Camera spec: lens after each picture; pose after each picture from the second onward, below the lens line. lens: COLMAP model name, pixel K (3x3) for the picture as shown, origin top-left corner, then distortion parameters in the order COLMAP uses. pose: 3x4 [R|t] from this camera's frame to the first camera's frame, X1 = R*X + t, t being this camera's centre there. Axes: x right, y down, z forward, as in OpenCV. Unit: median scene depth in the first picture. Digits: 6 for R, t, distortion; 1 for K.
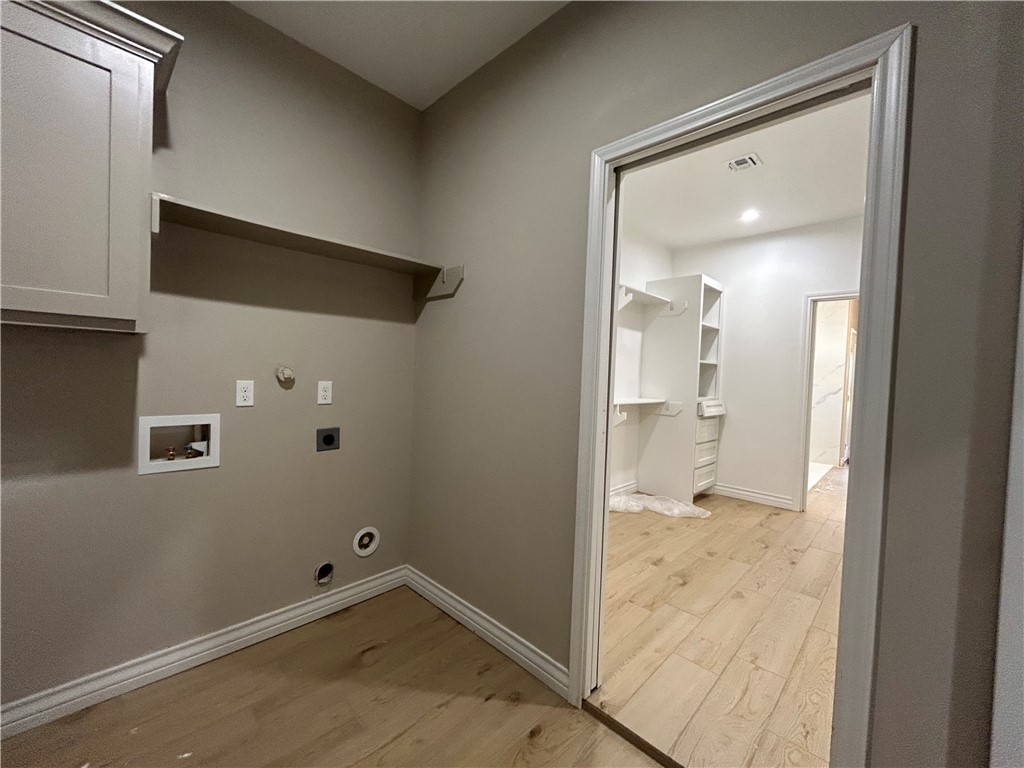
lens RADIAL K [[414.8, 0, 511.1], [0, 414.8, 383.7], [0, 0, 1]] dist [0.001721, 0.000942]
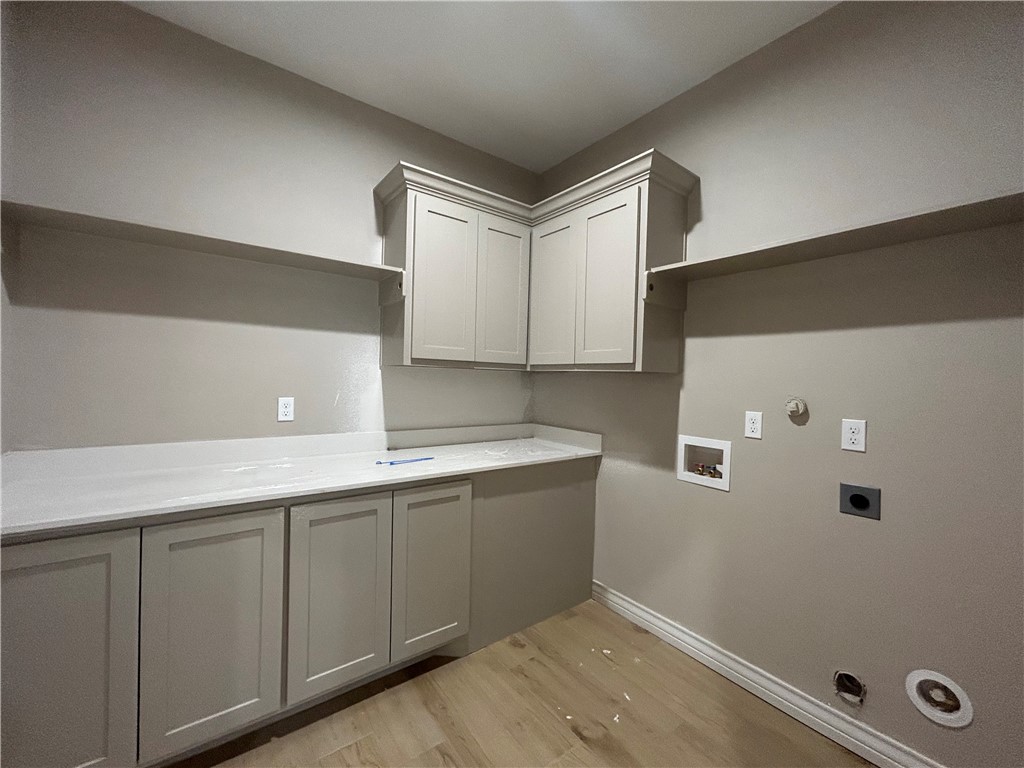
lens RADIAL K [[414.8, 0, 511.1], [0, 414.8, 383.7], [0, 0, 1]] dist [0.001721, 0.000942]
pose [[-0.150074, -0.027154, -0.988302, 0.423794], [-0.060543, 0.997999, -0.018227, -0.021220], [0.986819, 0.057100, -0.151417, 0.588640]]
